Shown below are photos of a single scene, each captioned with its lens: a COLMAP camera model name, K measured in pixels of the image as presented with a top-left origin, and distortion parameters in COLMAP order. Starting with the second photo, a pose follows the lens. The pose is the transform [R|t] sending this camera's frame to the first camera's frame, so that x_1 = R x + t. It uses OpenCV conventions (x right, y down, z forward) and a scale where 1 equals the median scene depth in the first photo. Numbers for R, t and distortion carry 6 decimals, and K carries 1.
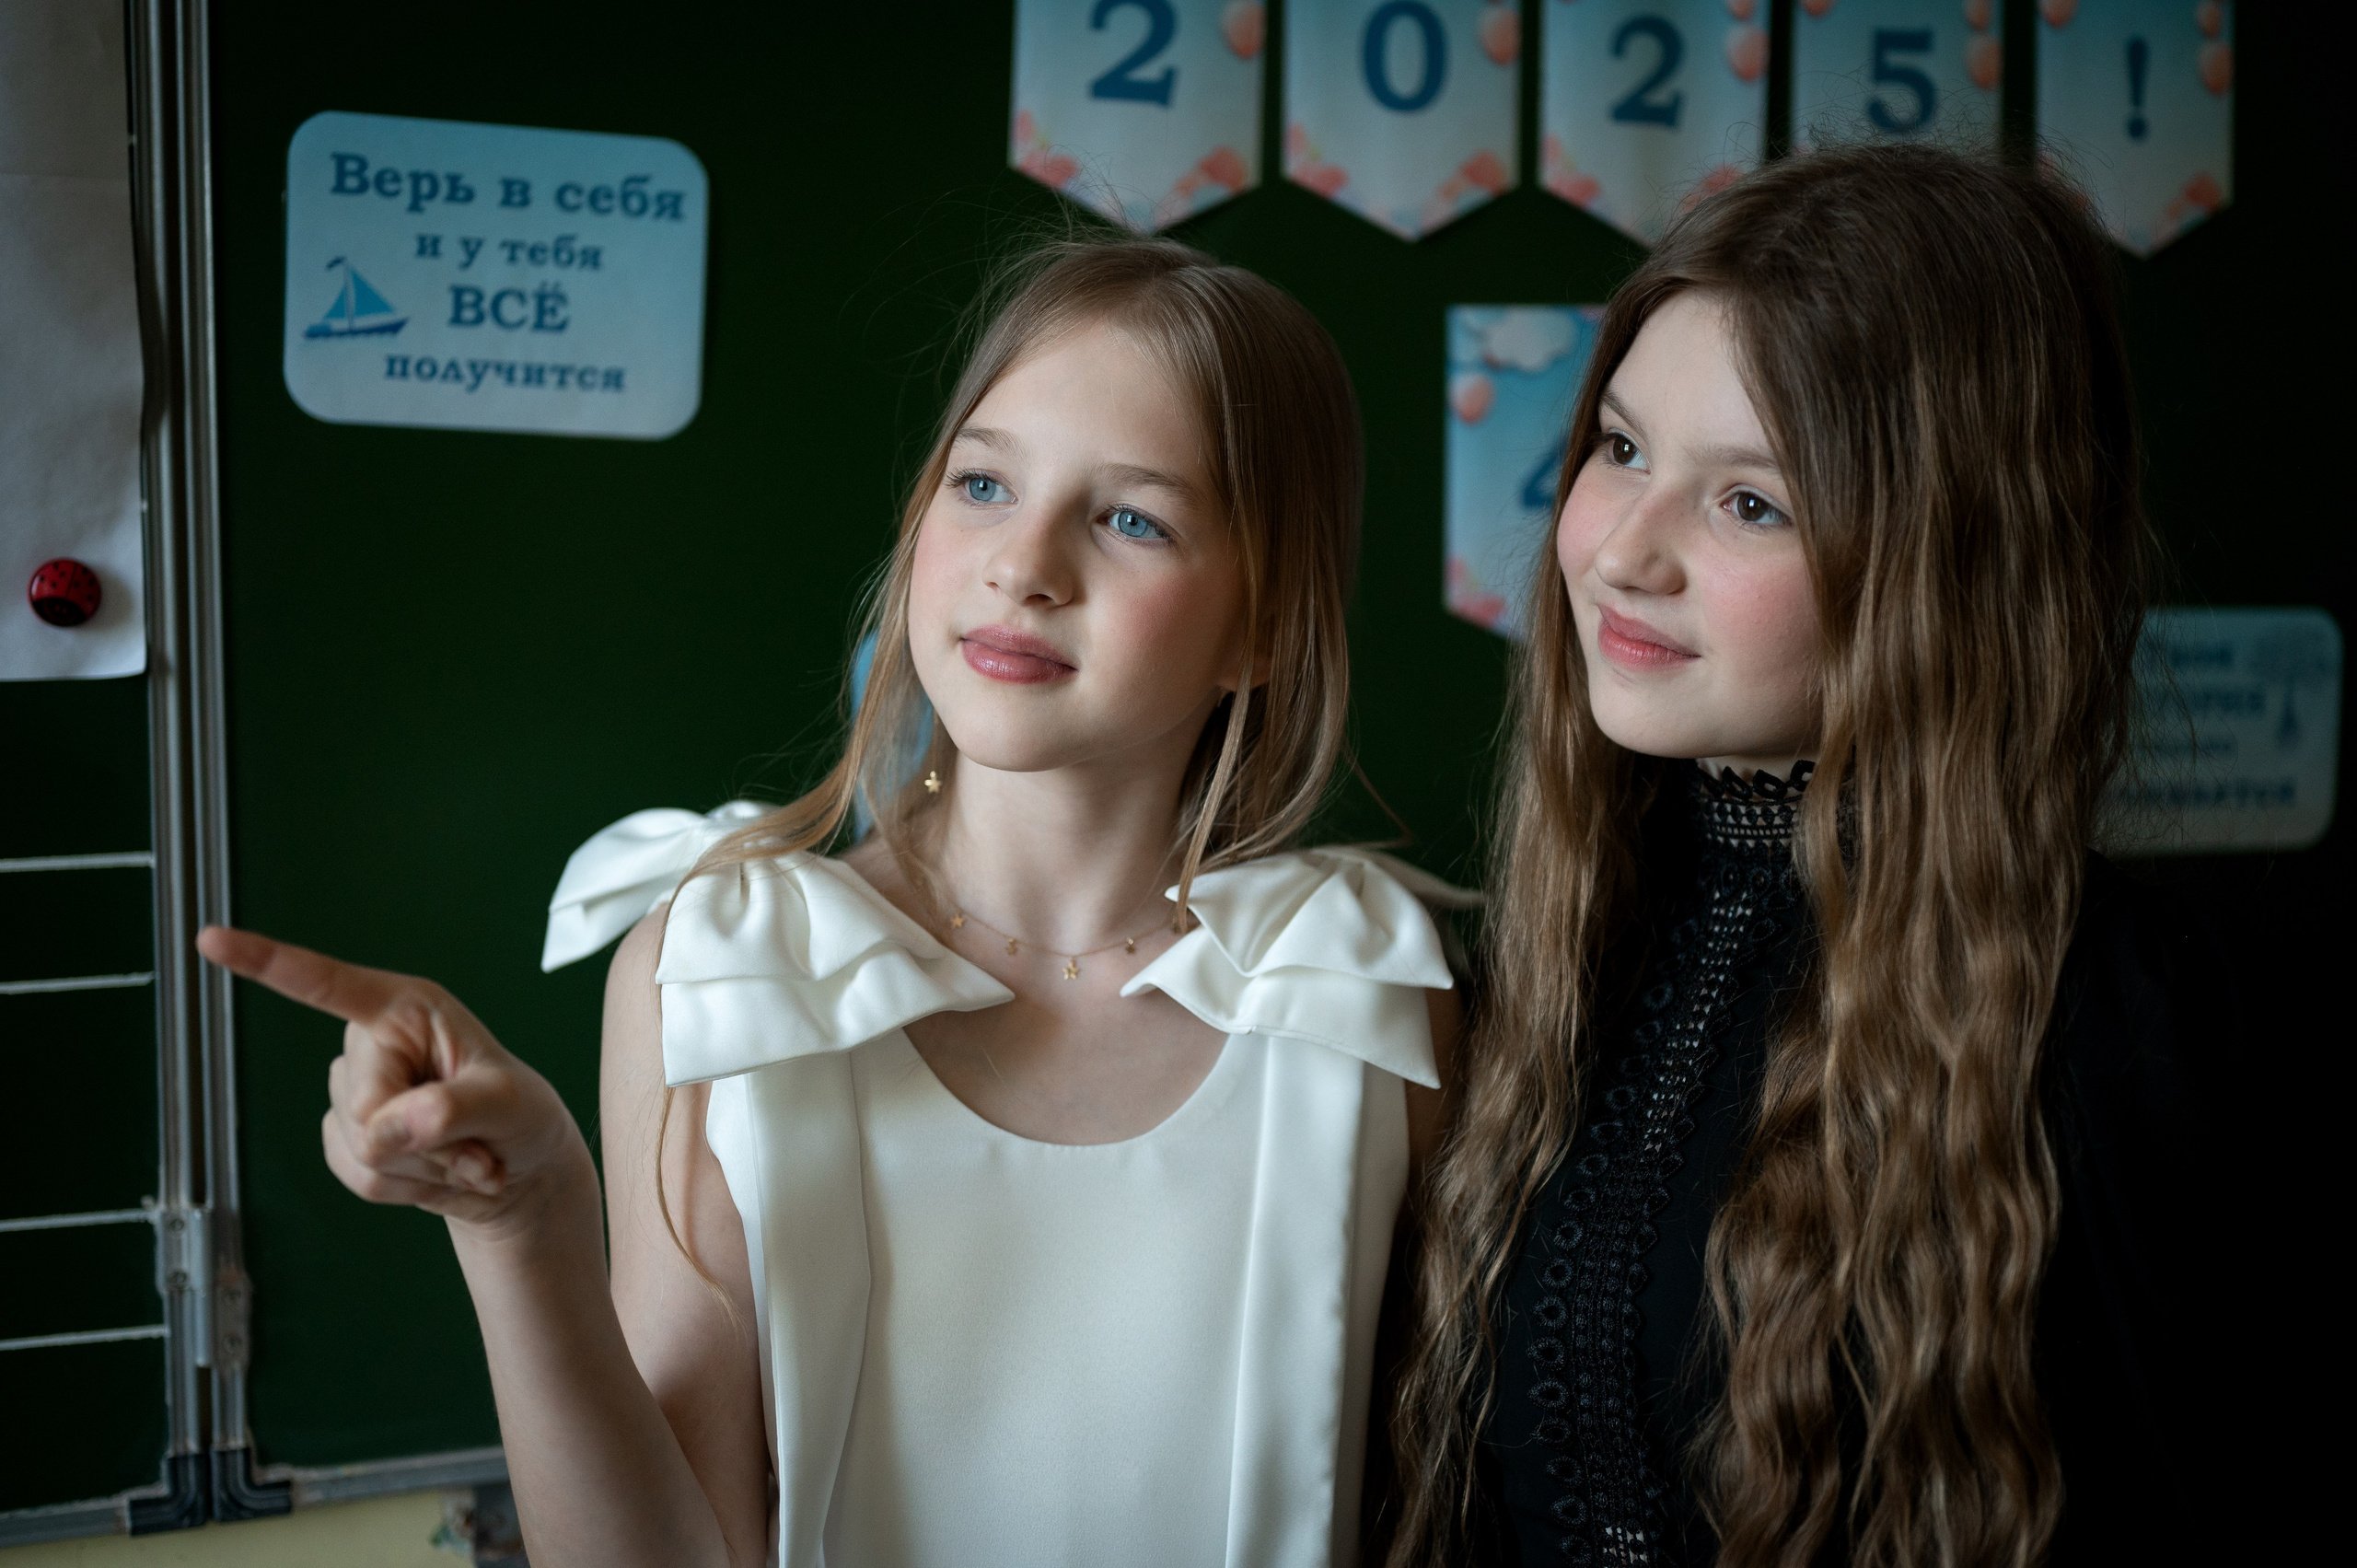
lens RADIAL K [[3460.6, 0, 1178.3], [0, 3460.6, 790.5], [0, 0, 1]] dist [0.001550, 0.000000]
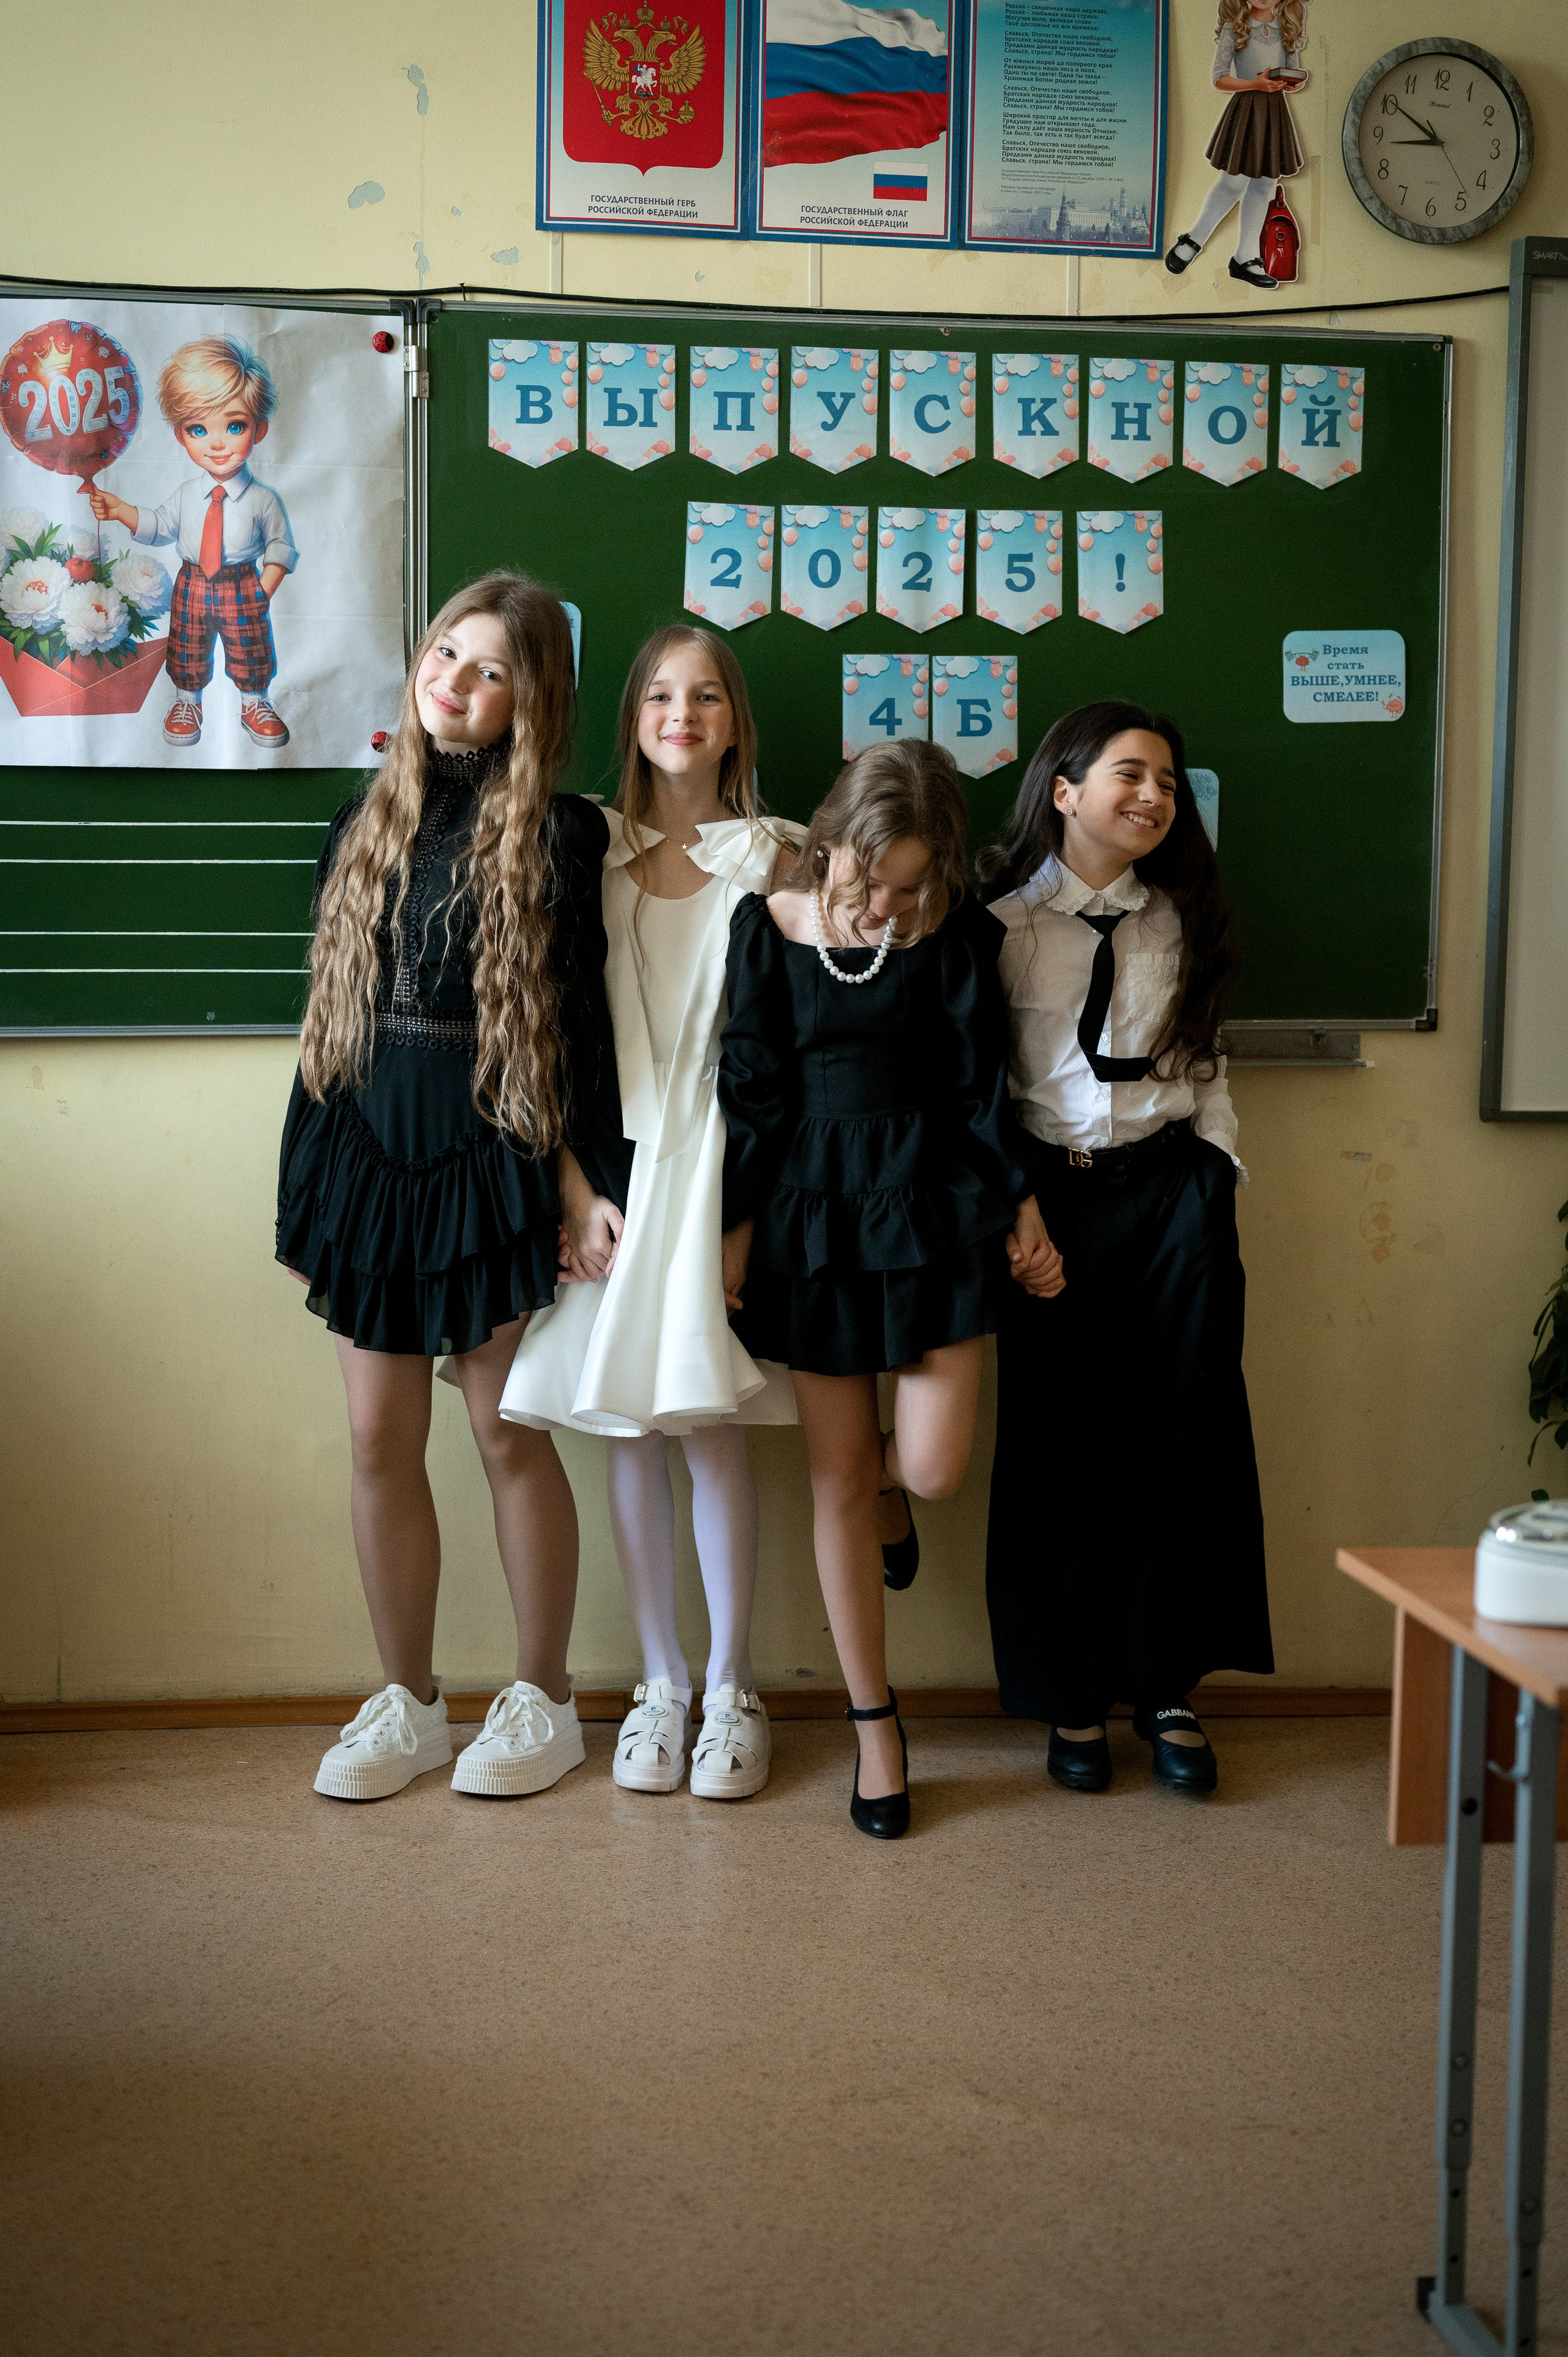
lens RADIAL K [[3460.5, 0, 786.0], [0, 3460.5, 1155.7], [0, 0, 1]] dist [0.001550, 0.000000]
pose [[0.974473, 0.030224, -0.222463, 0.760584], [-0.028129, 0.999525, 0.012583, 0.270350], [0.222737, -0.006004, 0.974860, -2.028783]]
